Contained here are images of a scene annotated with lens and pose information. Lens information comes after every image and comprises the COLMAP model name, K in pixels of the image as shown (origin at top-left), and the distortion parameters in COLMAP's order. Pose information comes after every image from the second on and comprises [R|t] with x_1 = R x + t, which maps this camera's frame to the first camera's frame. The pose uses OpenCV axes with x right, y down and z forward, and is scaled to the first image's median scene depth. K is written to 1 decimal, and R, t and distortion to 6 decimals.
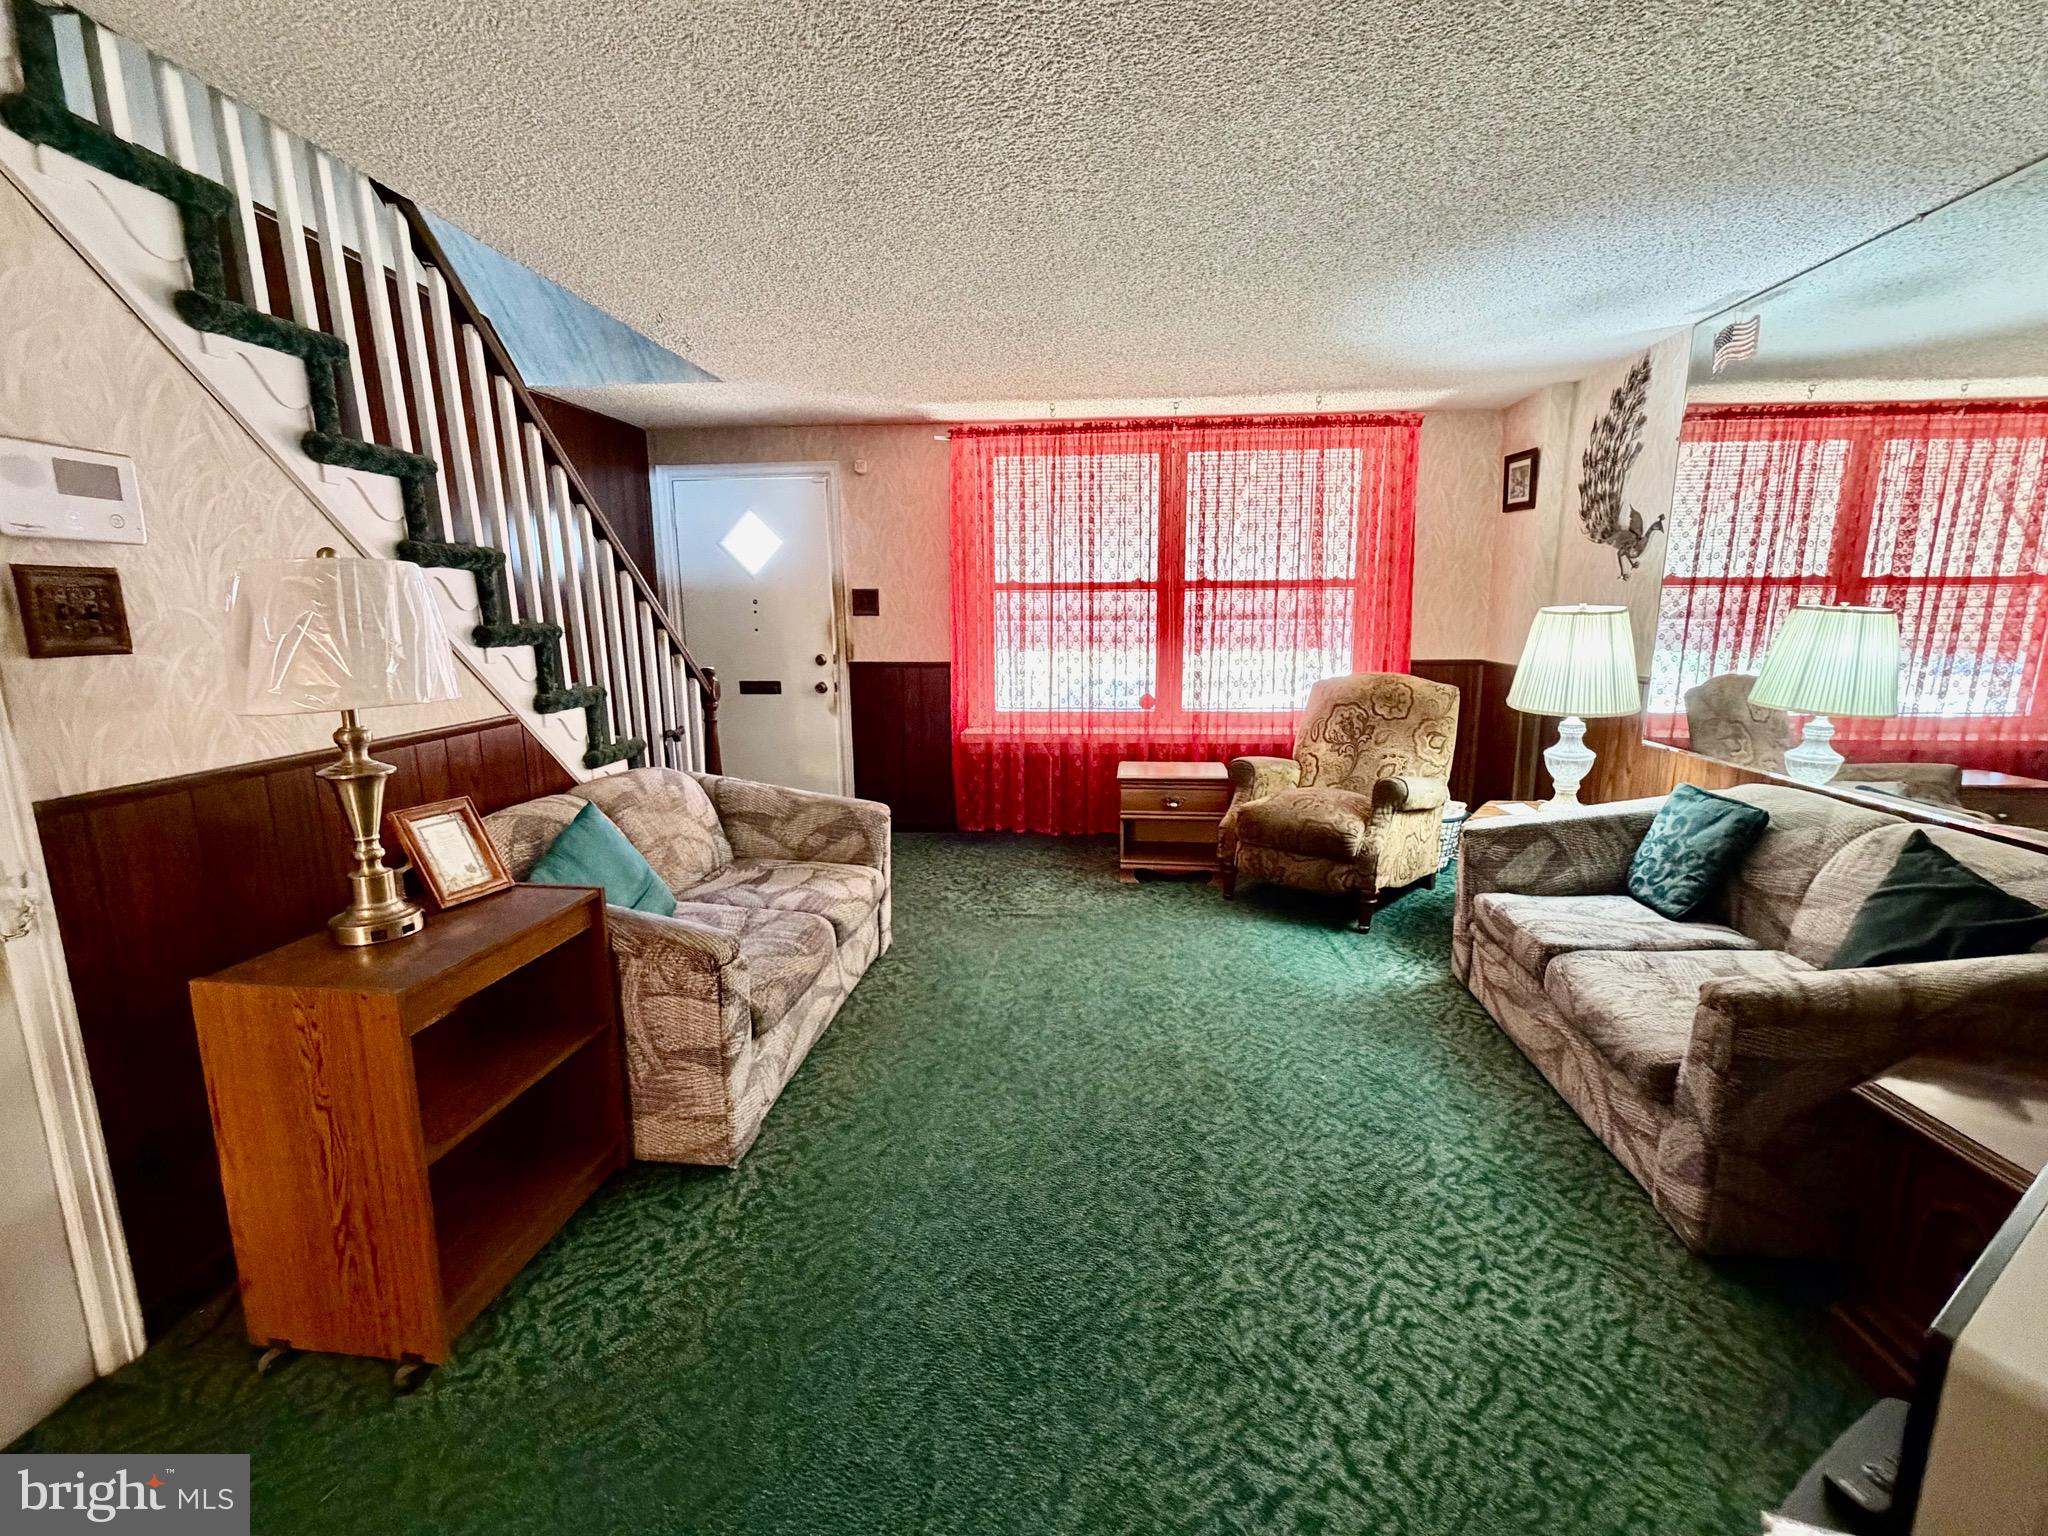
lens RADIAL K [[819.1, 0, 1046.4], [0, 819.1, 756.6], [0, 0, 1]] dist [-0.001782, -0.000472]
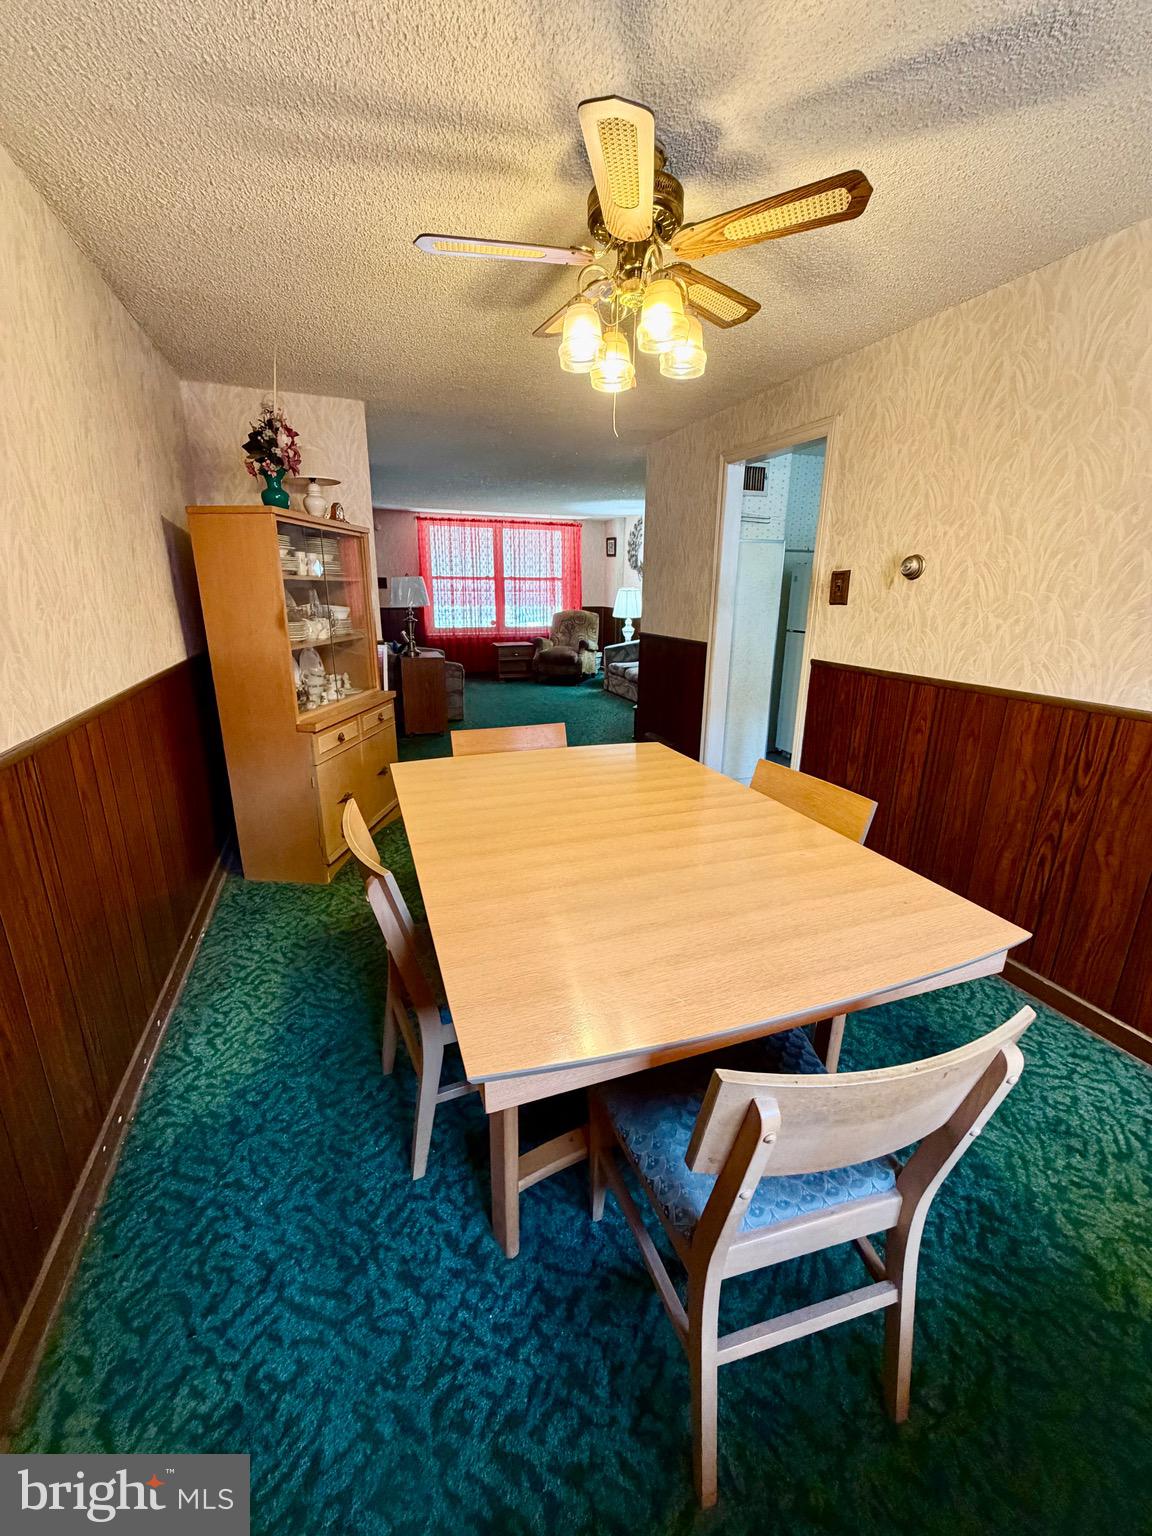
lens RADIAL K [[614.3, 0, 565.6], [0, 614.3, 765.0], [0, 0, 1]] dist [-0.001782, -0.000472]
pose [[0.897698, -0.106937, 0.427438, -0.665238], [0.063213, 0.991323, 0.115252, 0.205064], [-0.436054, -0.076442, 0.896668, -1.083810]]
